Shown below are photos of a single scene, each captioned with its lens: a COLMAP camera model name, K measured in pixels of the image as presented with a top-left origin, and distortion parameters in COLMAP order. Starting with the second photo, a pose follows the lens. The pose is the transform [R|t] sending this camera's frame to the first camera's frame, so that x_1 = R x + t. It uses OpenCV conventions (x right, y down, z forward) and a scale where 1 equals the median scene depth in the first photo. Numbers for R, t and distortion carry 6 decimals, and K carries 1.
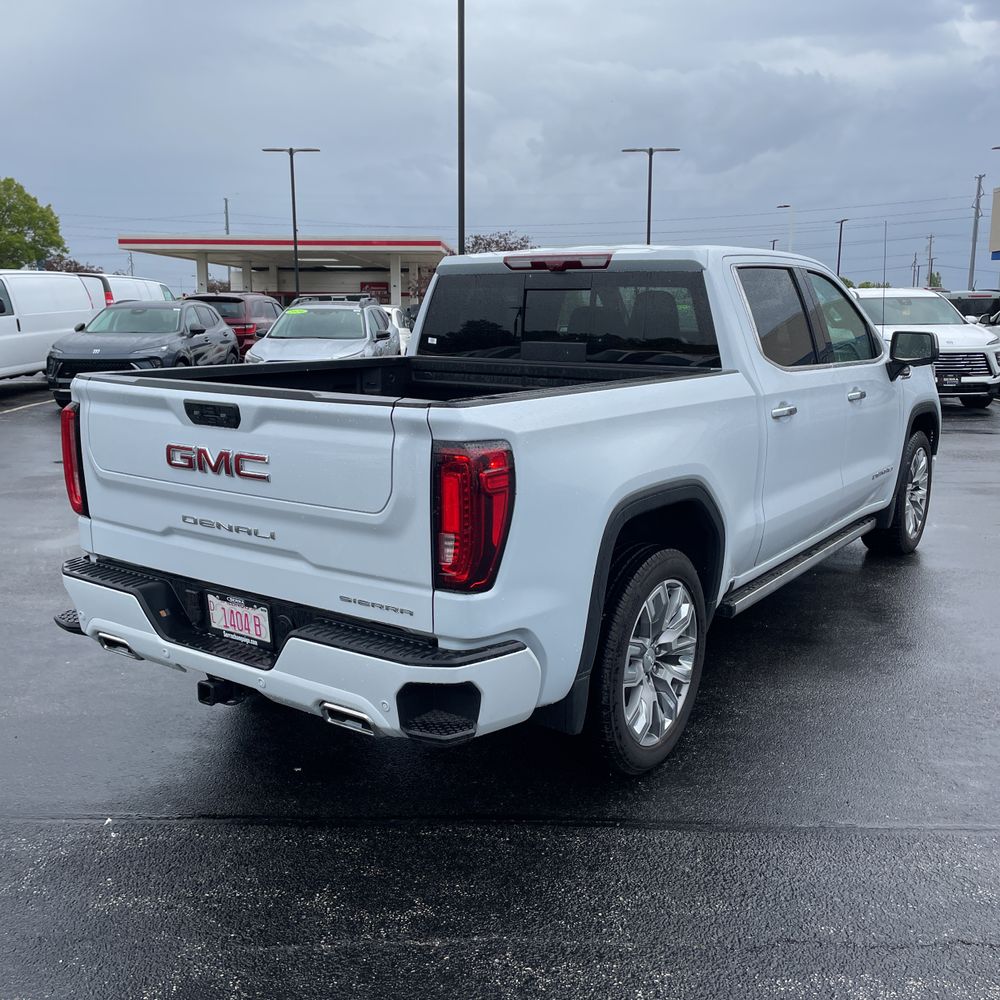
lens RADIAL K [[1008.4, 0, 499.8], [0, 1008.4, 501.0], [0, 0, 1]] dist [0.038747, 0.000000]
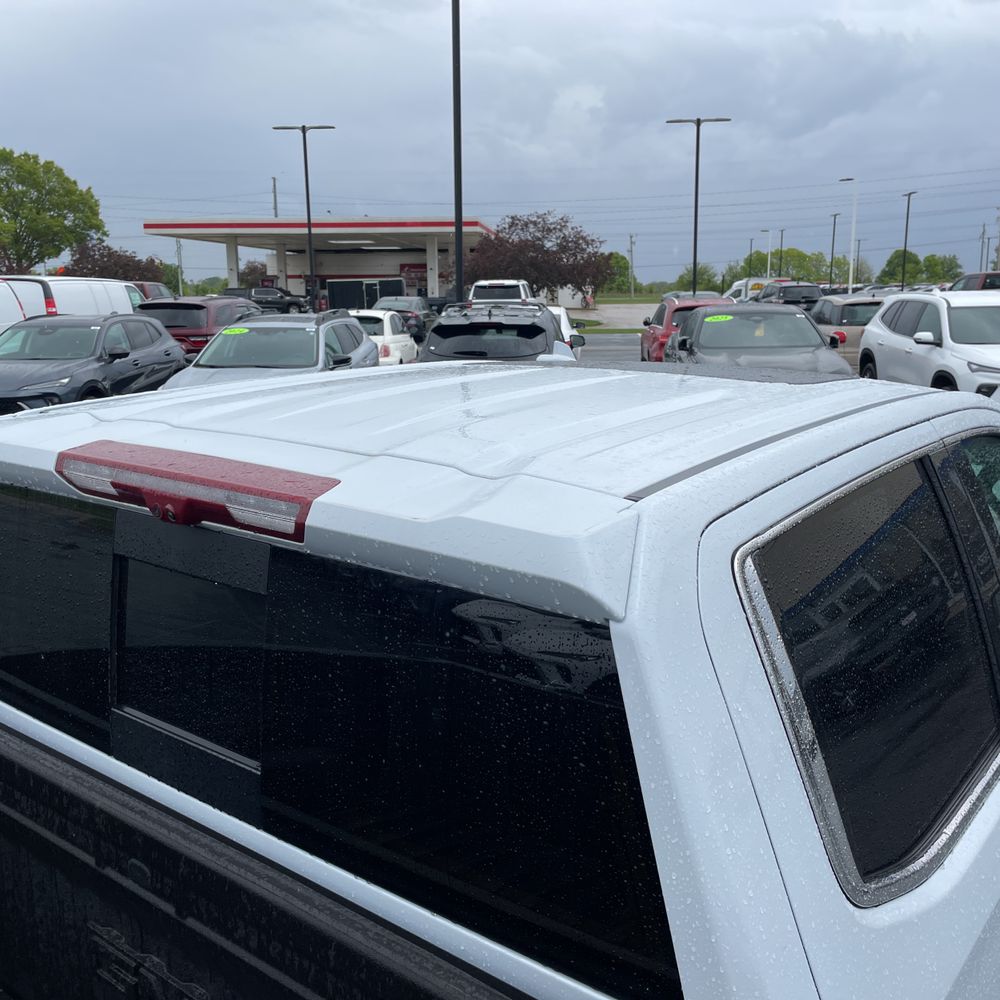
lens RADIAL K [[1008.4, 0, 499.2], [0, 1008.4, 507.2], [0, 0, 1]] dist [0.038747, 0.000000]
pose [[0.998687, 0.002401, -0.051174, 0.167683], [-0.000958, 0.999601, 0.028212, -0.236413], [0.051222, -0.028126, 0.998291, 0.683941]]
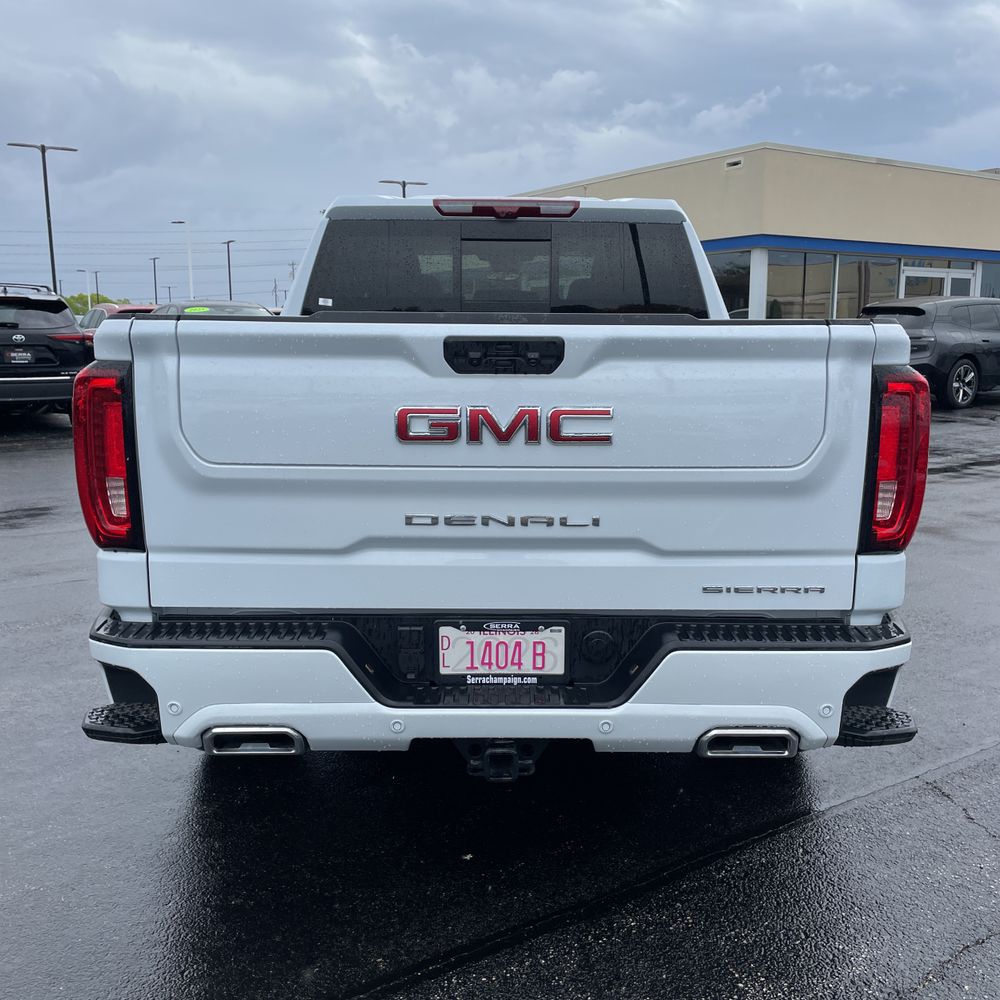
lens RADIAL K [[1008.4, 0, 517.2], [0, 1008.4, 499.3], [0, 0, 1]] dist [0.038747, 0.000000]
pose [[0.817098, -0.095684, 0.568503, -0.444918], [0.108301, 0.994050, 0.011649, 0.002928], [-0.566235, 0.052052, 0.822599, 0.288591]]
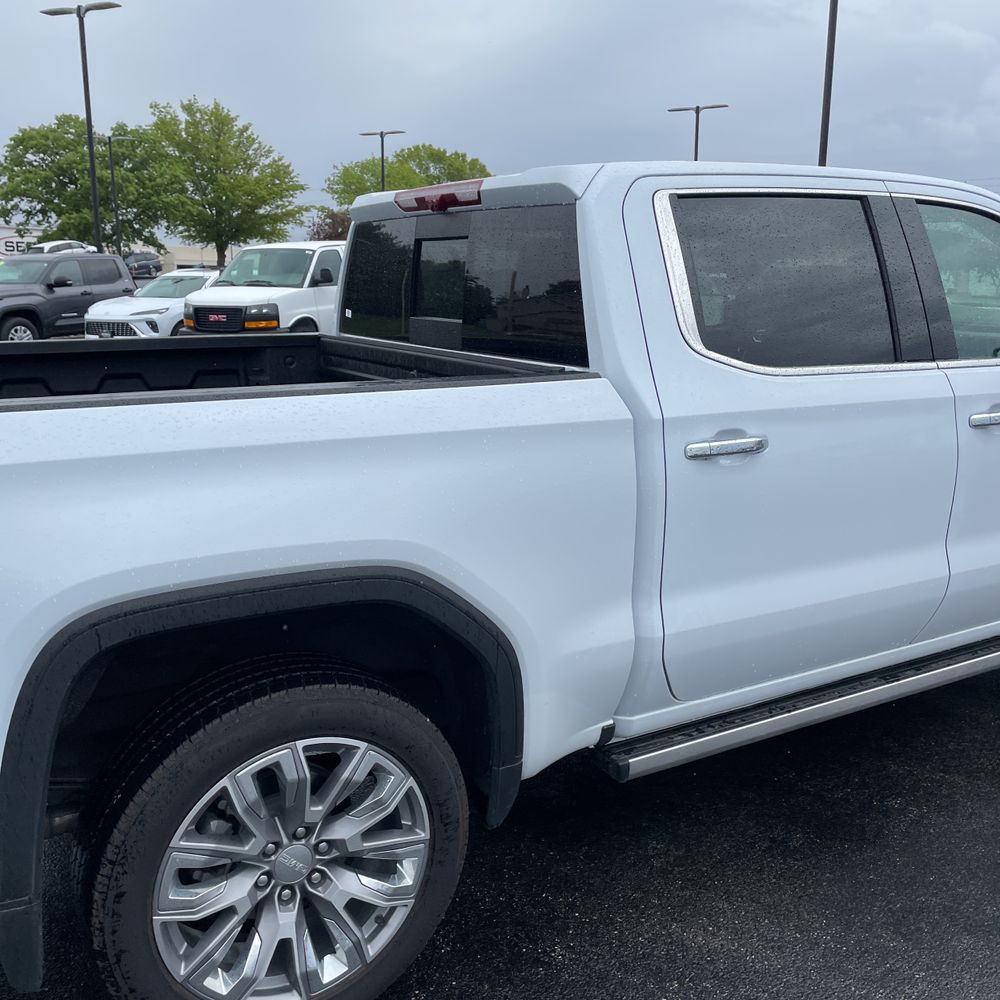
lens RADIAL K [[1008.4, 0, 496.4], [0, 1008.4, 503.8], [0, 0, 1]] dist [0.038747, 0.000000]
pose [[0.909273, 0.088350, -0.406716, 0.372244], [-0.074817, 0.995988, 0.049092, -0.070041], [0.409421, -0.014209, 0.912235, 0.398256]]
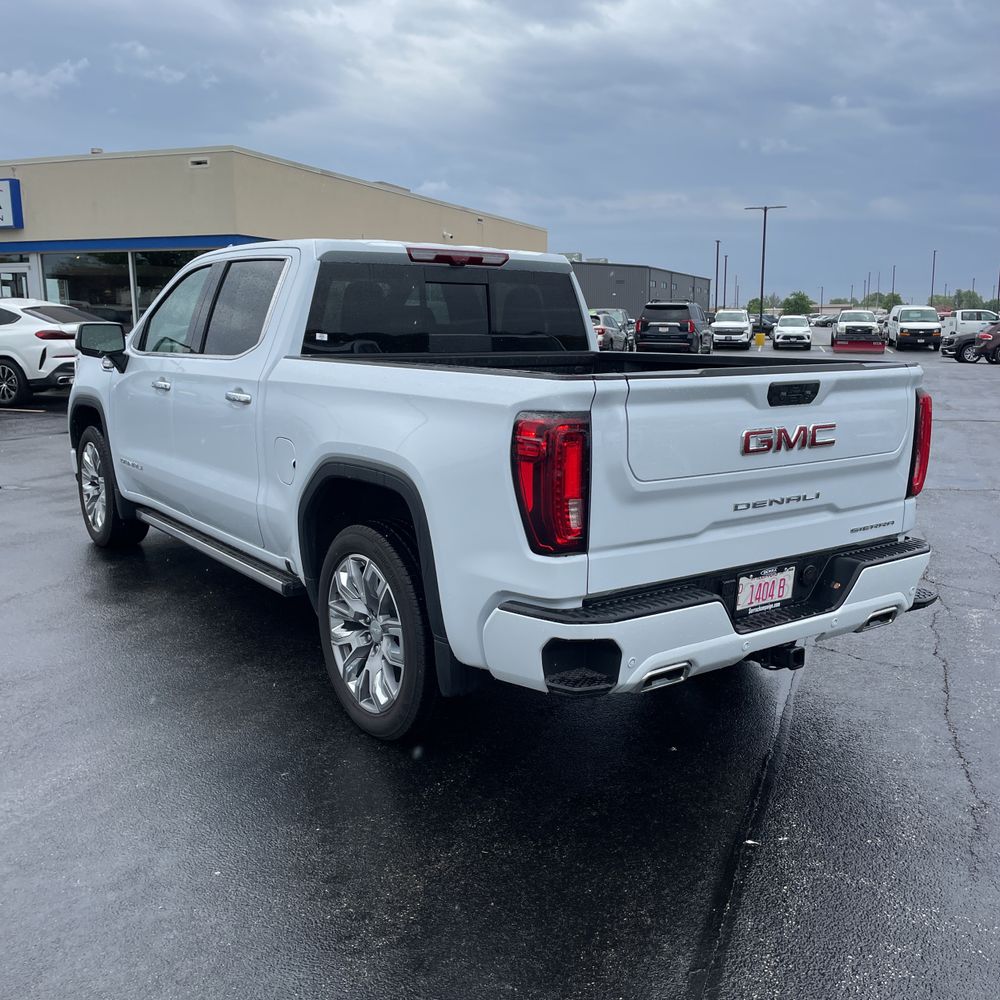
lens RADIAL K [[1008.4, 0, 500.3], [0, 1008.4, 503.5], [0, 0, 1]] dist [0.038747, 0.000000]
pose [[0.344066, -0.172953, 0.922879, -0.915967], [0.178606, 0.976998, 0.116508, -0.099949], [-0.921802, 0.124746, 0.367042, 0.598762]]
